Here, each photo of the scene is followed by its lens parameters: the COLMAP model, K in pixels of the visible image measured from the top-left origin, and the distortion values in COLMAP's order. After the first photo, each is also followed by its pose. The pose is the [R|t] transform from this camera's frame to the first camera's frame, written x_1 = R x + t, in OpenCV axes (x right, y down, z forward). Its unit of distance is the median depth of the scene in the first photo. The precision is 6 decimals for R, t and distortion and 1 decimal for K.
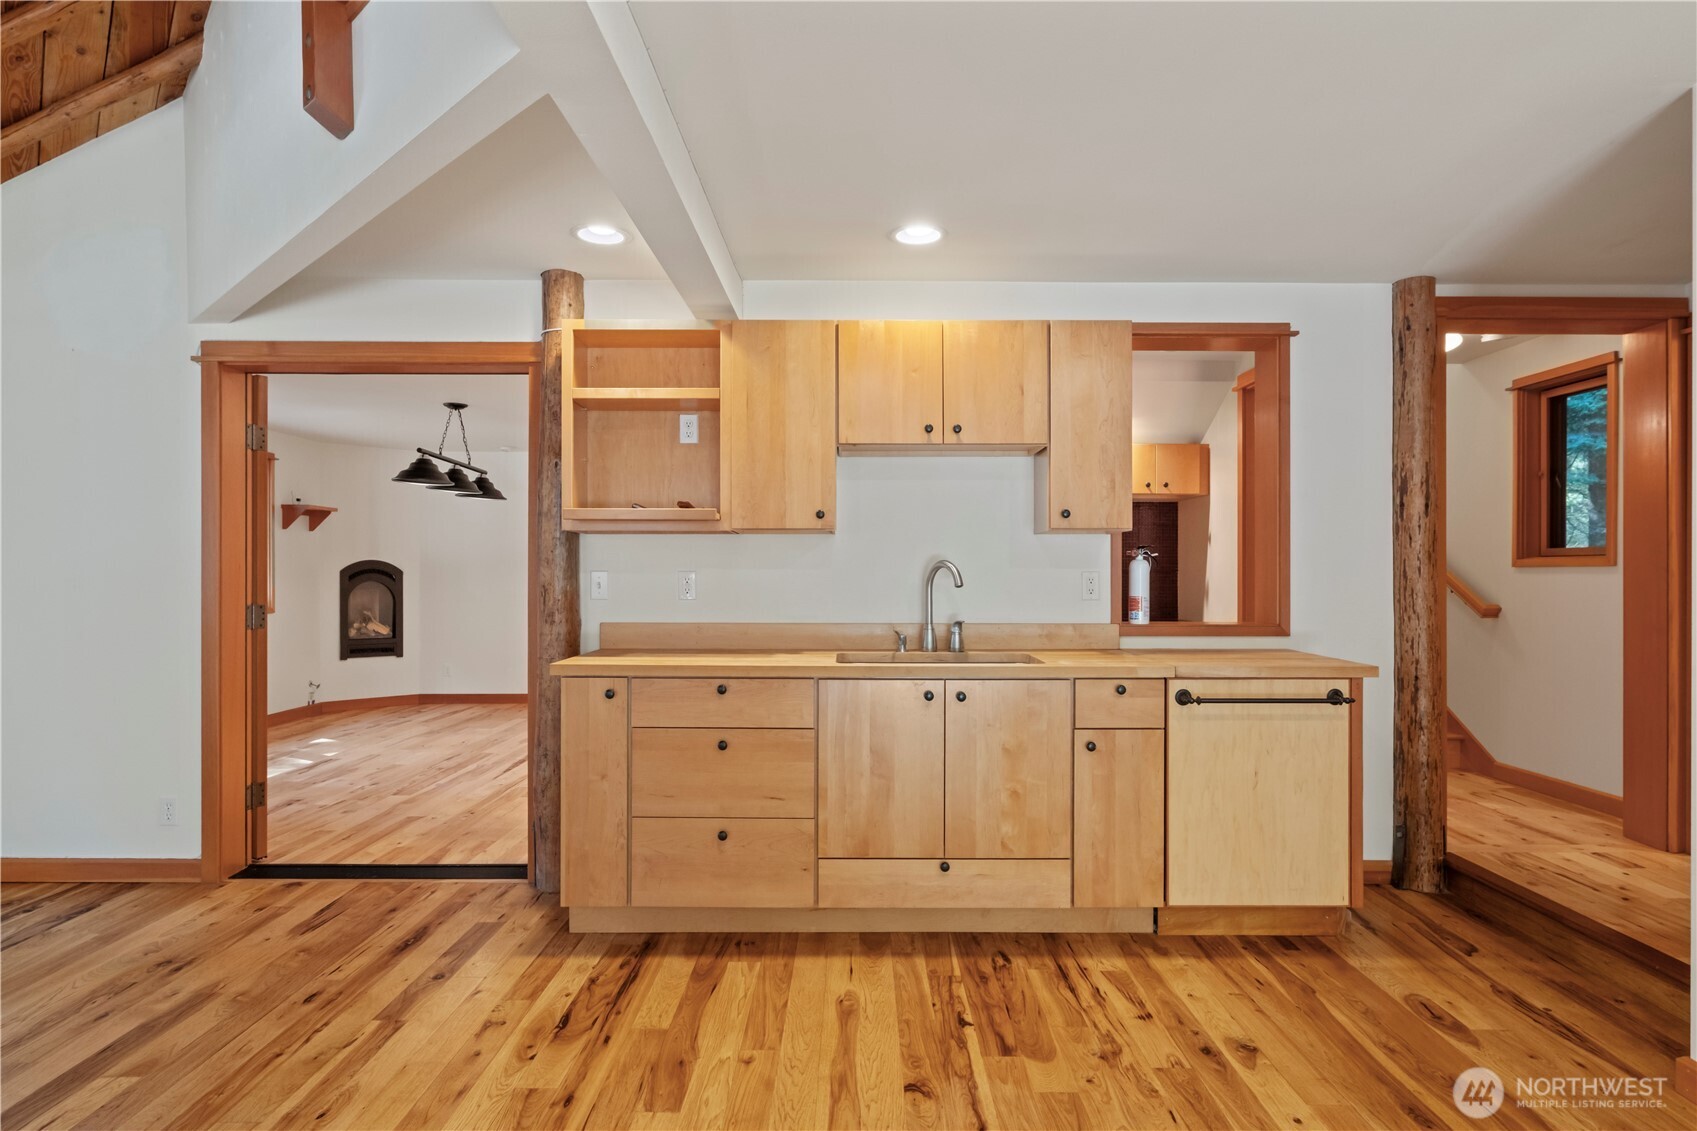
lens RADIAL K [[950.5, 0, 851.8], [0, 950.5, 582.5], [0, 0, 1]] dist [-0.000541, -0.000284]
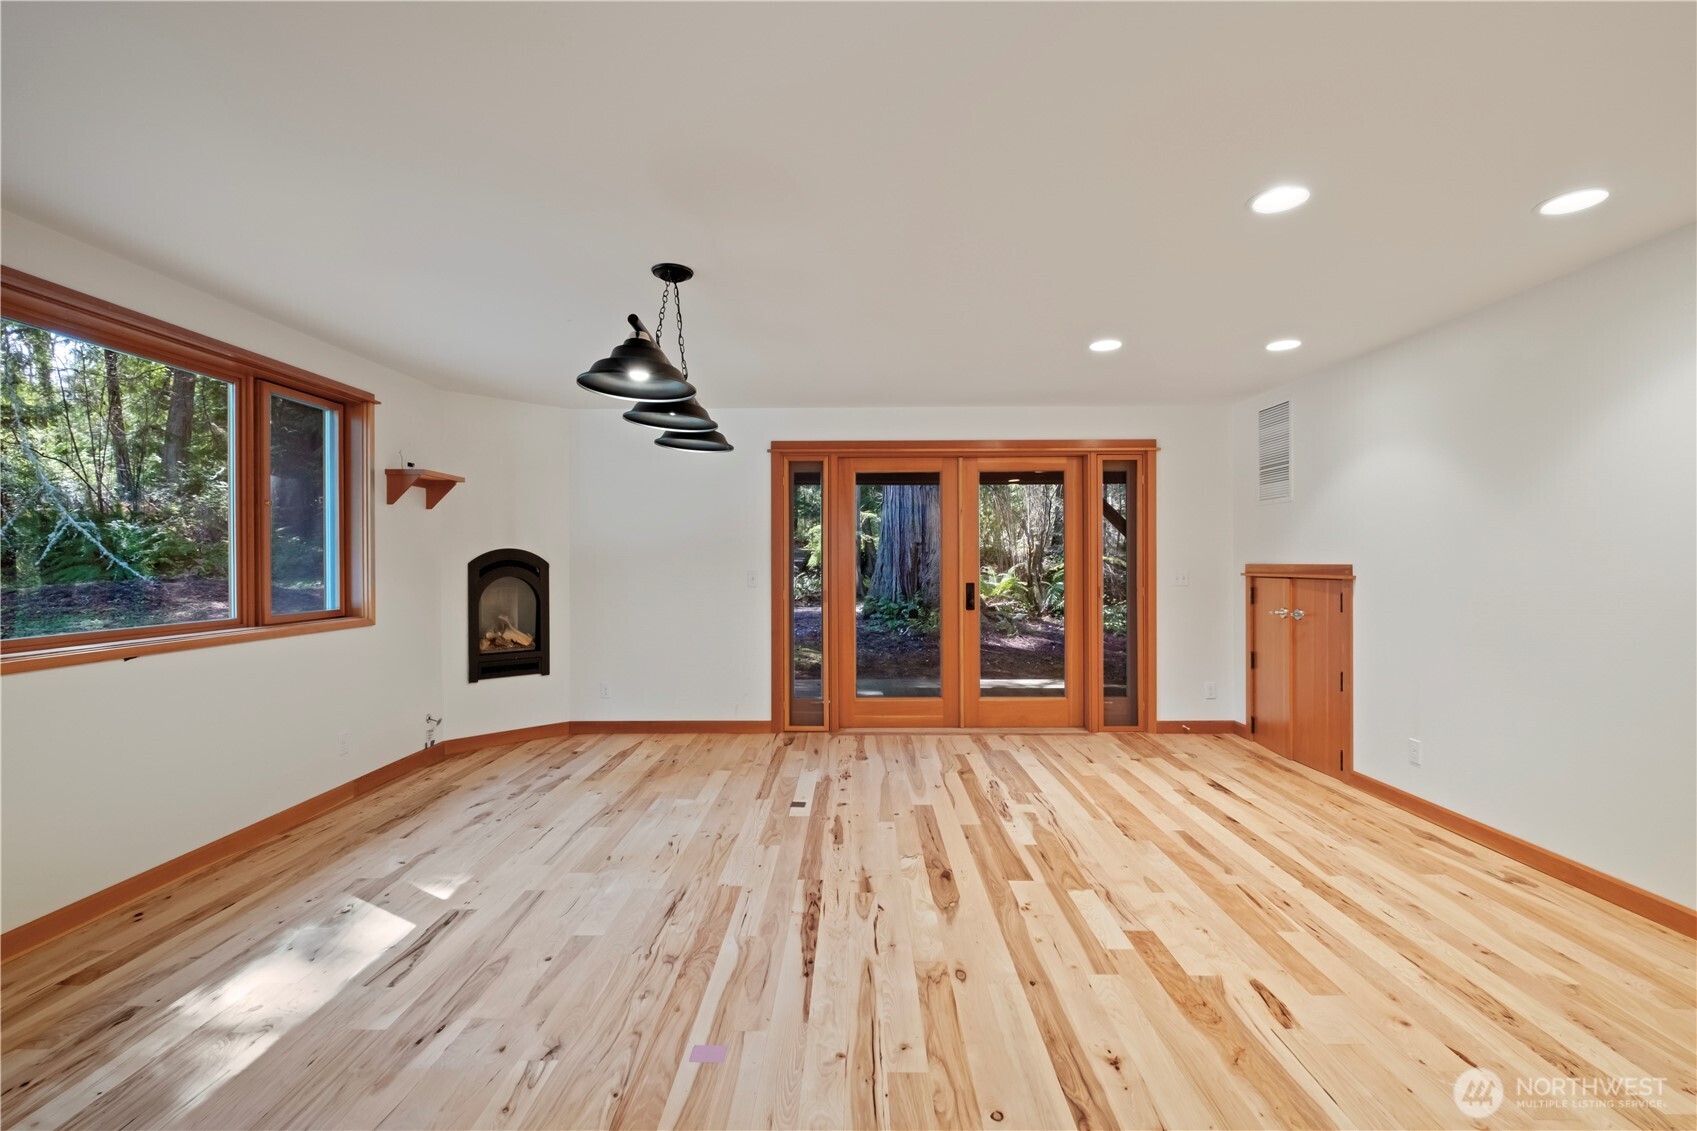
lens RADIAL K [[731.1, 0, 848.5], [0, 731.1, 565.5], [0, 0, 1]] dist [-0.001054, -0.000002]
pose [[0.999946, -0.005092, -0.009107, -0.256440], [0.005045, 0.999974, -0.005110, -0.006597], [0.009133, 0.005063, 0.999945, 0.468753]]
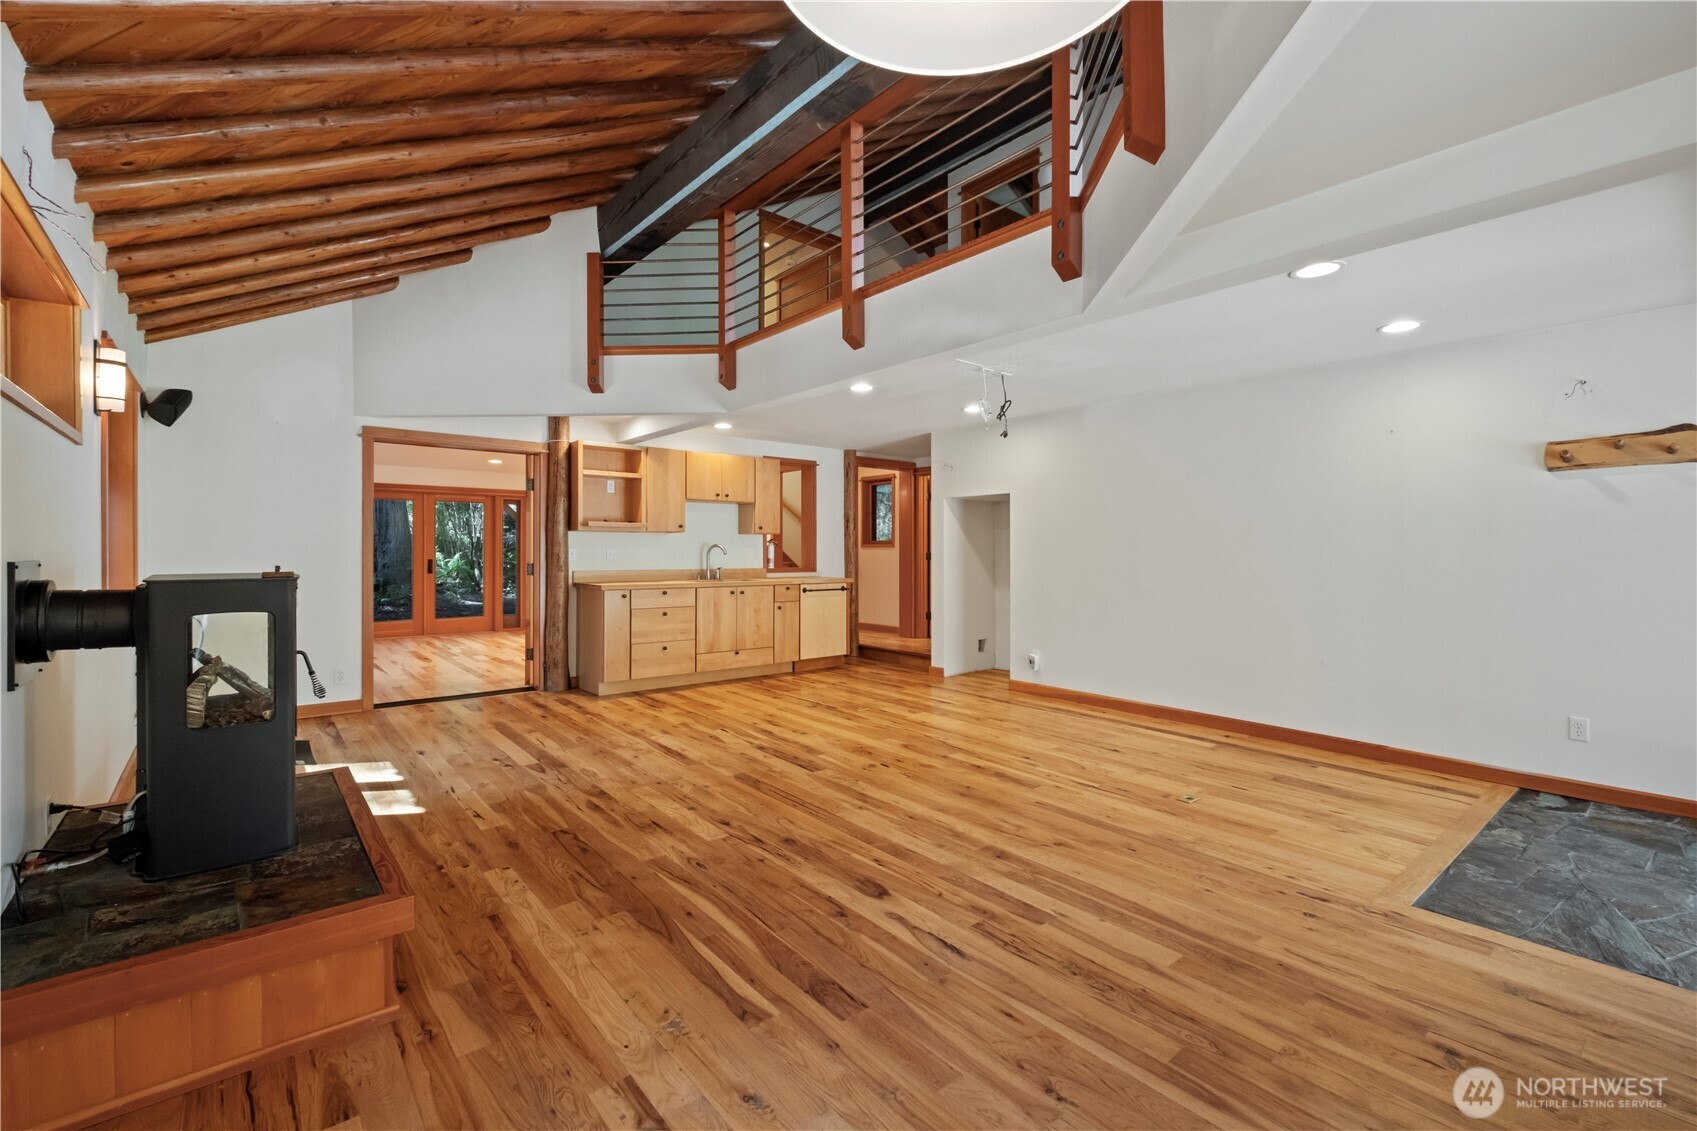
lens RADIAL K [[731.1, 0, 848.5], [0, 731.1, 565.5], [0, 0, 1]] dist [-0.001054, -0.000002]
pose [[0.766841, -0.011774, 0.641729, -0.418705], [0.006766, 0.999924, 0.010260, 0.007868], [-0.641801, -0.003526, 0.766863, -0.353466]]
